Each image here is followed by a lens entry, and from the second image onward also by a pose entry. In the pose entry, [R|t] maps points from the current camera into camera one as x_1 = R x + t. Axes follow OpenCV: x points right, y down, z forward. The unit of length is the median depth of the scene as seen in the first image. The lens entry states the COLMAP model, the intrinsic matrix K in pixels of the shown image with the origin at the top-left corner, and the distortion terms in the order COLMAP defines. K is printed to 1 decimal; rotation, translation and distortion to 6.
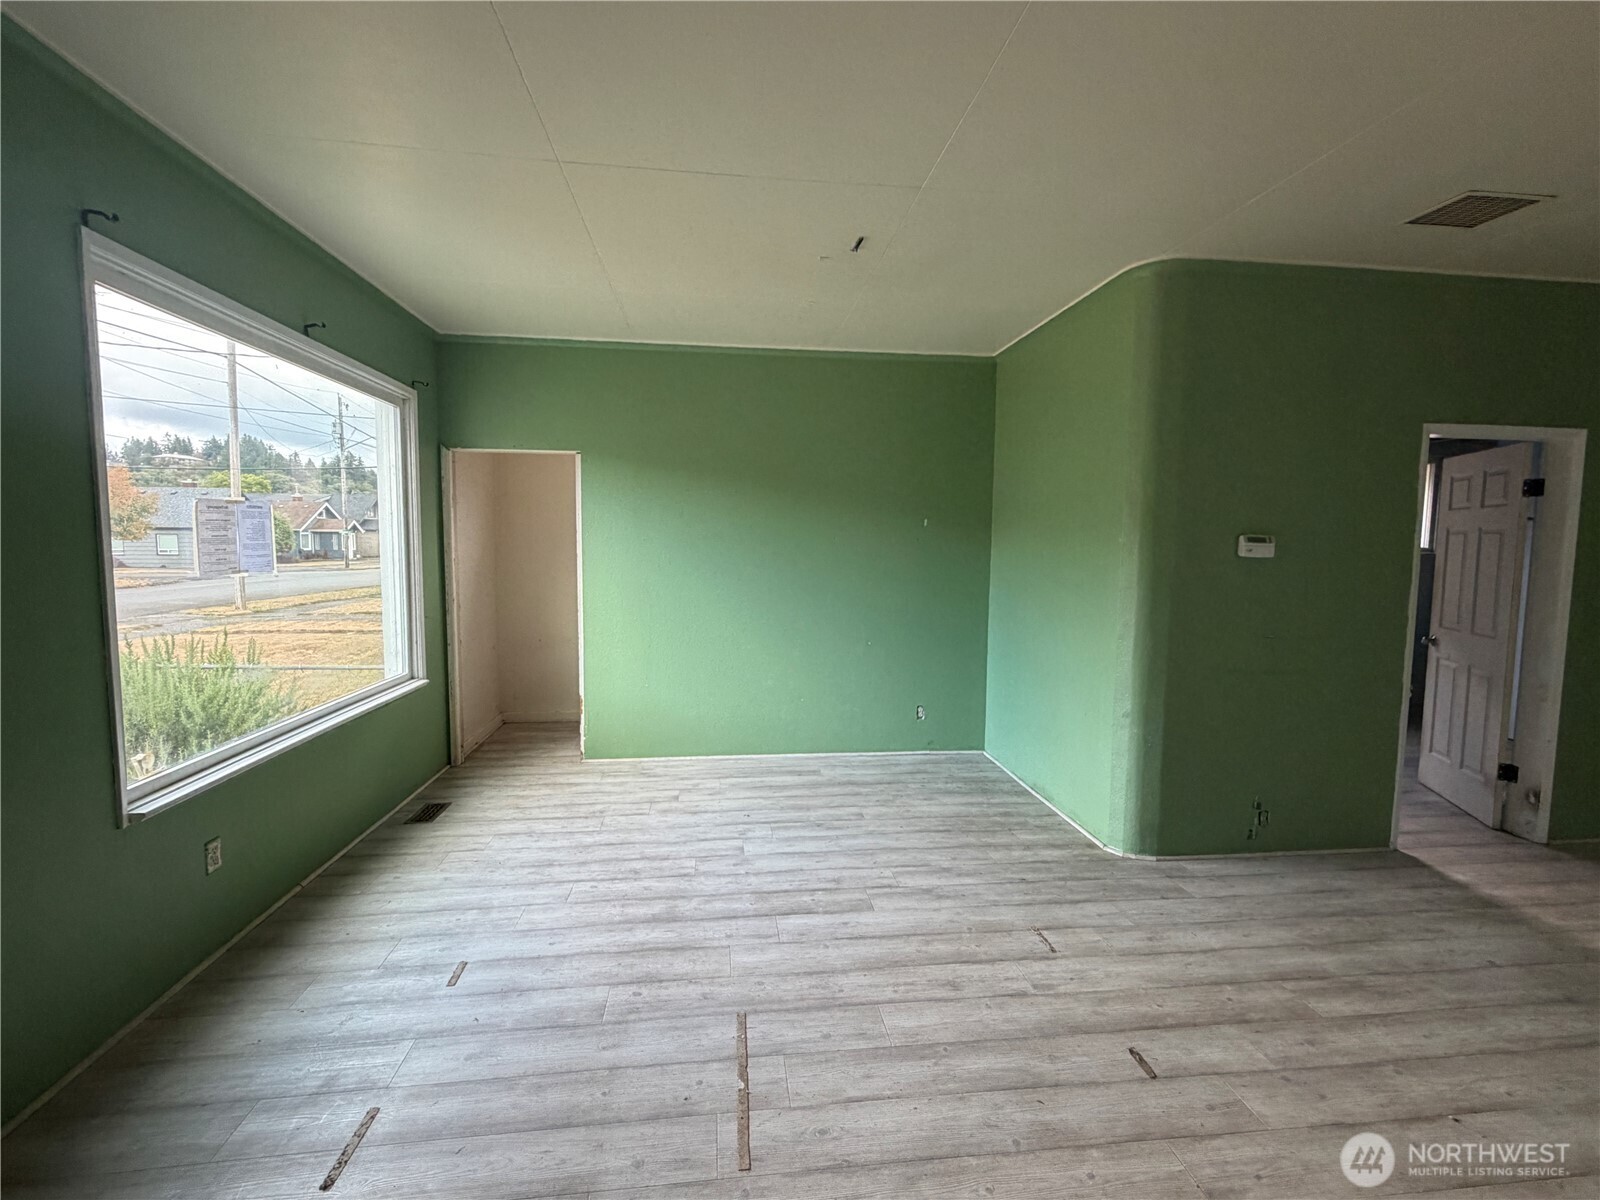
lens RADIAL K [[704.2, 0, 799.9], [0, 704.2, 599.8], [0, 0, 1]] dist [-0.000744, 0.000032]
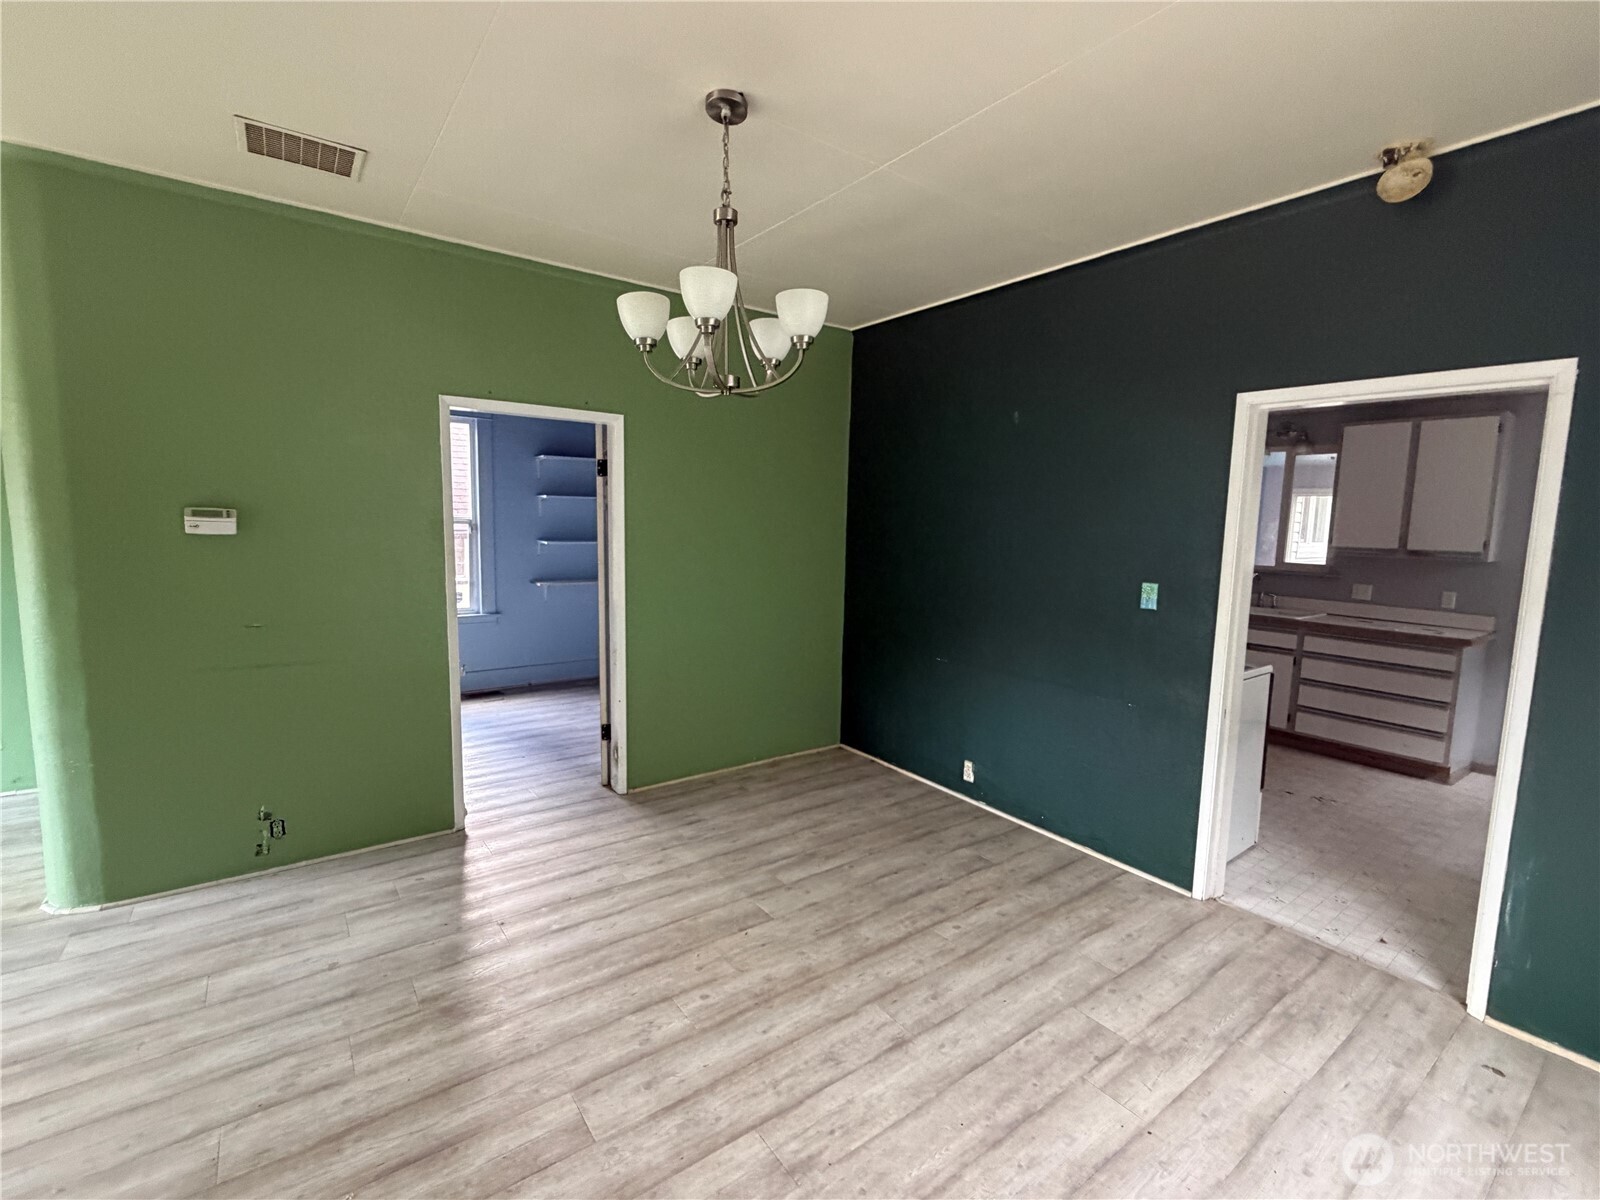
lens RADIAL K [[704.2, 0, 799.7], [0, 704.2, 596.9], [0, 0, 1]] dist [-0.000744, 0.000032]
pose [[0.868438, -0.045859, 0.493672, 0.844830], [0.027679, 0.998645, 0.044077, -0.002531], [-0.495024, -0.024614, 0.868531, -0.094641]]
